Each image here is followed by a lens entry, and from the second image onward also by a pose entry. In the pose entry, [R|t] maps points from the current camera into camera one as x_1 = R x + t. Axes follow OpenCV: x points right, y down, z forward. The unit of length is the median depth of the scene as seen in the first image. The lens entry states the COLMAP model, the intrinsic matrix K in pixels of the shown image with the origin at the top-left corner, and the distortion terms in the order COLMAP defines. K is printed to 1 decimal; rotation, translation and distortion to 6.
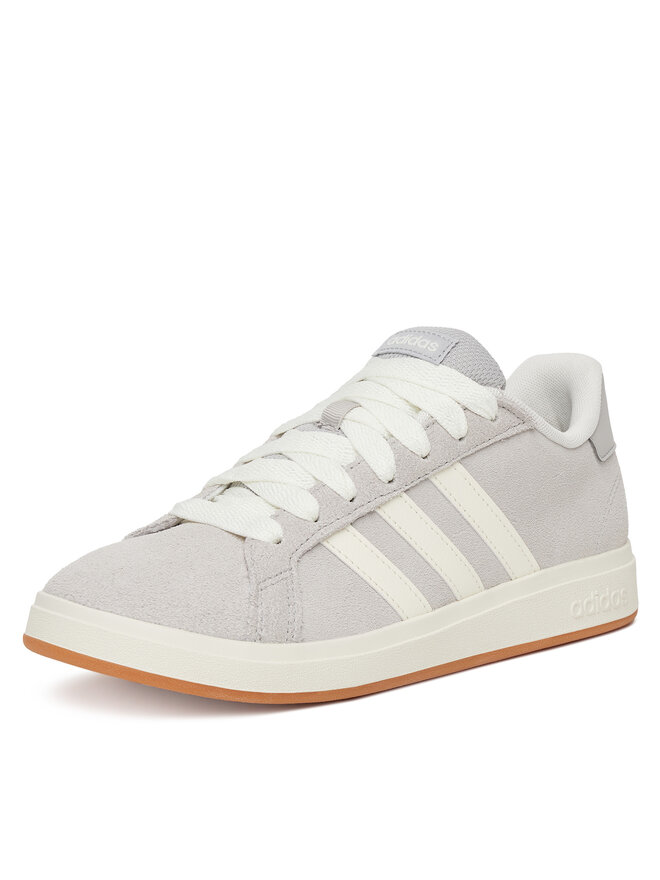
lens RADIAL K [[2610.2, 0, 331.2], [0, 2610.2, 440.5], [0, 0, 1]] dist [0.146125, 0.000000]
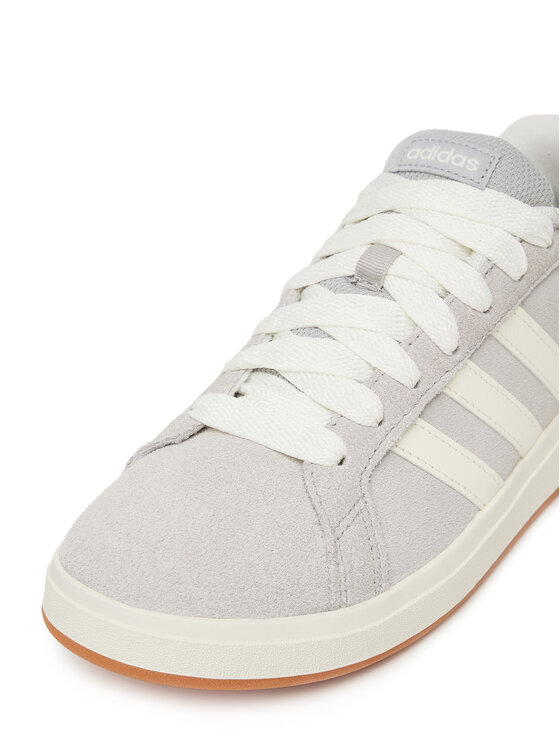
lens RADIAL K [[1348.1, 0, 277.9], [0, 1348.1, 372.0], [0, 0, 1]] dist [-0.050031, 0.000000]
pose [[0.986039, -0.124273, 0.110831, -0.080317], [0.085051, 0.948095, 0.306402, -0.113202], [-0.143156, -0.292698, 0.945428, 0.599955]]
